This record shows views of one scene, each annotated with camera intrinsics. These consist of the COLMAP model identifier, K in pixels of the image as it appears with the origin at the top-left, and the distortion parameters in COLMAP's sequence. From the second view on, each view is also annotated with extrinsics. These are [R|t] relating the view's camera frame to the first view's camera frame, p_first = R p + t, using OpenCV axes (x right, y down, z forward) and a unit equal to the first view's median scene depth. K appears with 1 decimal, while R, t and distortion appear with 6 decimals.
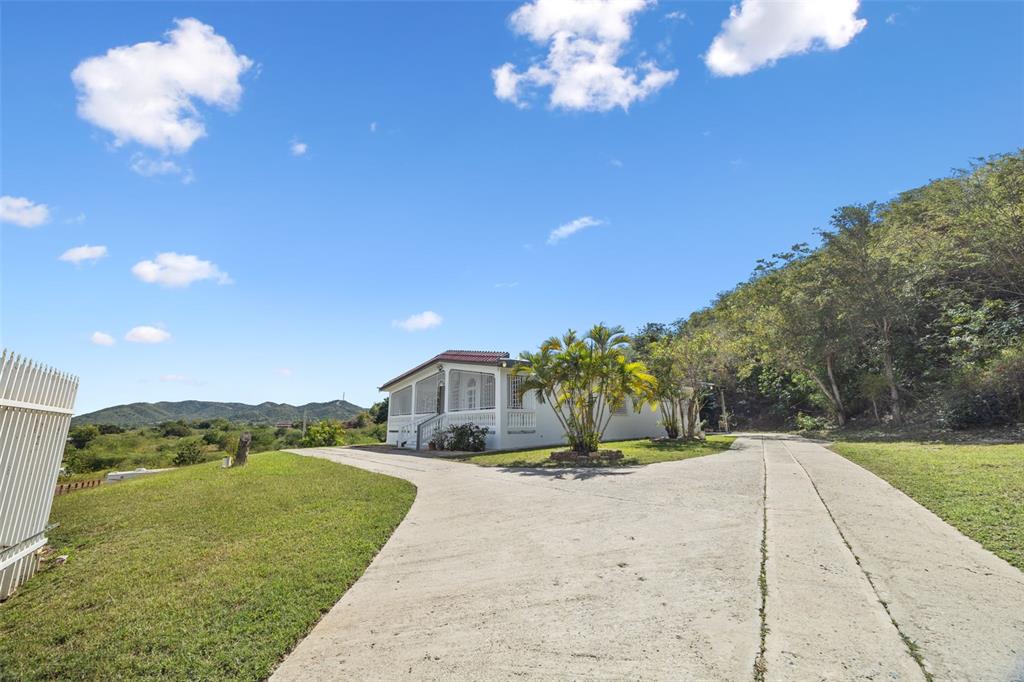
lens RADIAL K [[403.3, 0, 512.0], [0, 403.3, 341.0], [0, 0, 1]] dist [-0.001705, -0.000122]
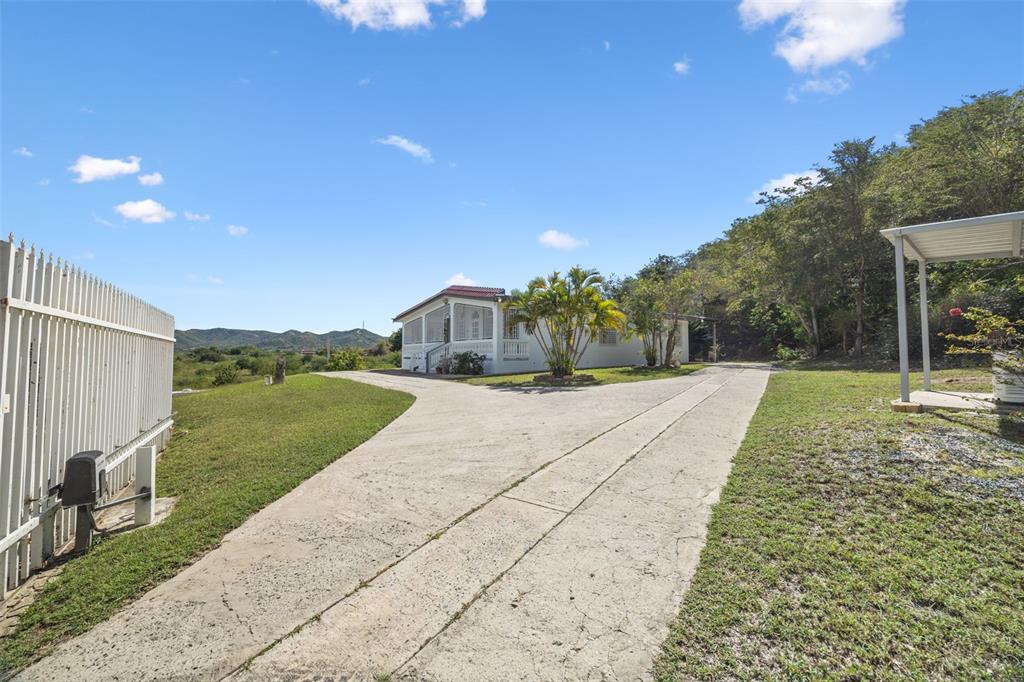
lens RADIAL K [[403.3, 0, 512.0], [0, 403.3, 341.0], [0, 0, 1]] dist [-0.001705, -0.000122]
pose [[0.999198, 0.008009, -0.039244, 0.050338], [-0.001121, 0.985011, 0.172490, -0.019198], [0.040037, -0.172307, 0.984229, -0.102005]]
